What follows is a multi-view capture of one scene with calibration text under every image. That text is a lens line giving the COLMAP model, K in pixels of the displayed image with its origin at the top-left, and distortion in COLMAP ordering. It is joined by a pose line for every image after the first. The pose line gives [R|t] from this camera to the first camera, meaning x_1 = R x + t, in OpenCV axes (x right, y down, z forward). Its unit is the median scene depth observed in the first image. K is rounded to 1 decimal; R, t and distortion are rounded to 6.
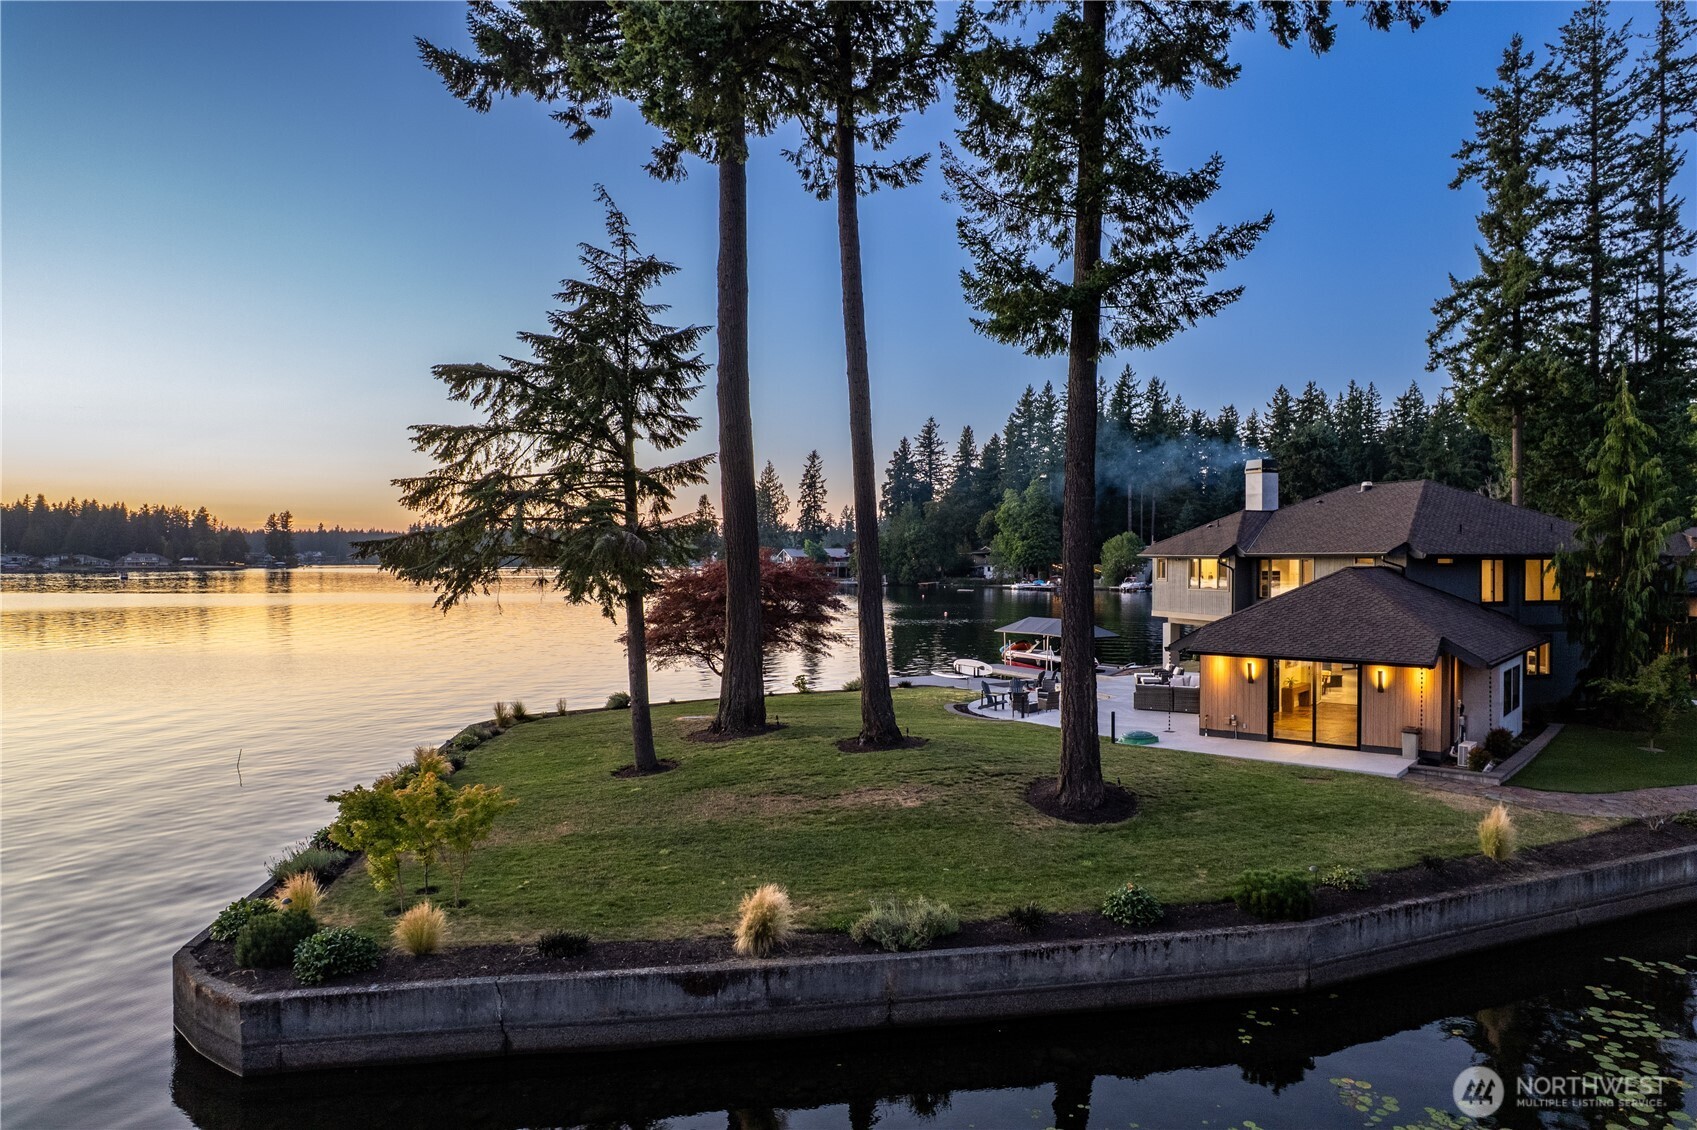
lens RADIAL K [[1085.2, 0, 848.5], [0, 1085.2, 565.0], [0, 0, 1]] dist [-0.111158, 0.097074]
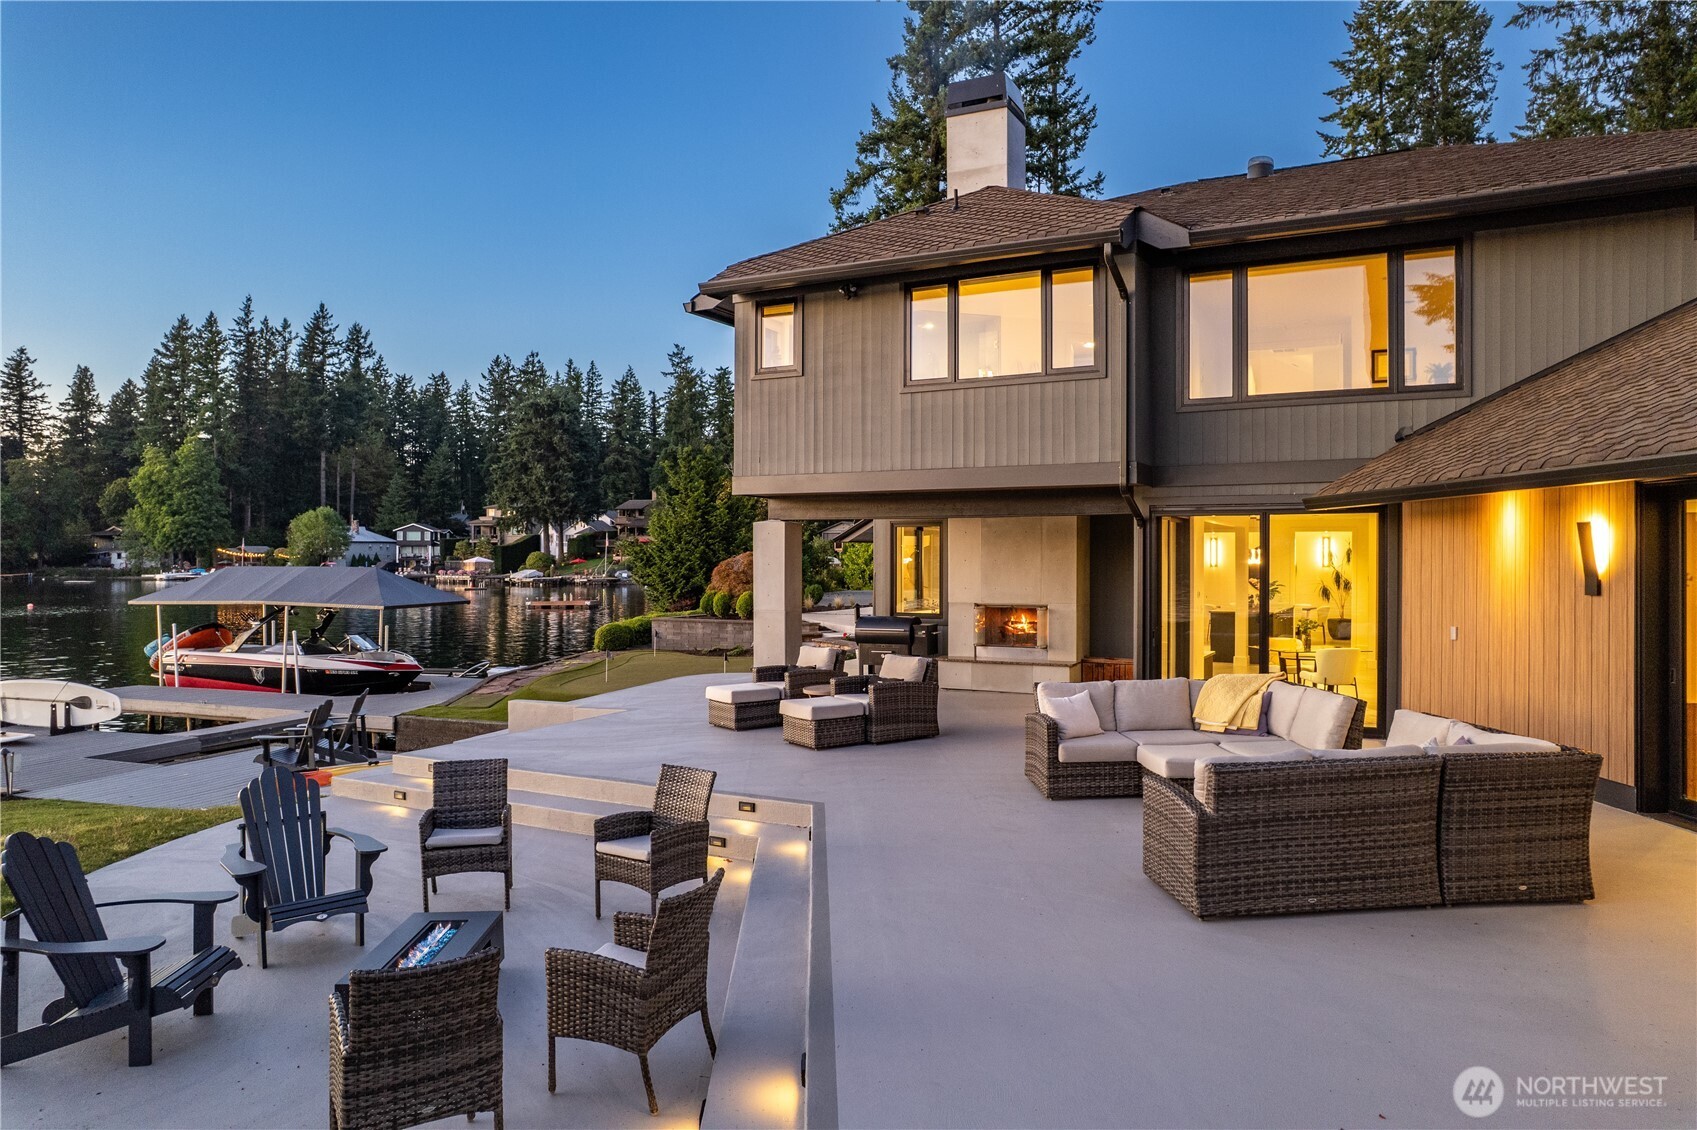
lens RADIAL K [[1085.2, 0, 848.5], [0, 1085.2, 565.0], [0, 0, 1]] dist [-0.111158, 0.097074]
pose [[0.742204, -0.002972, 0.670168, 0.019198], [0.004522, 0.999990, -0.000573, 0.012804], [-0.670159, 0.003456, 0.742209, 0.142034]]
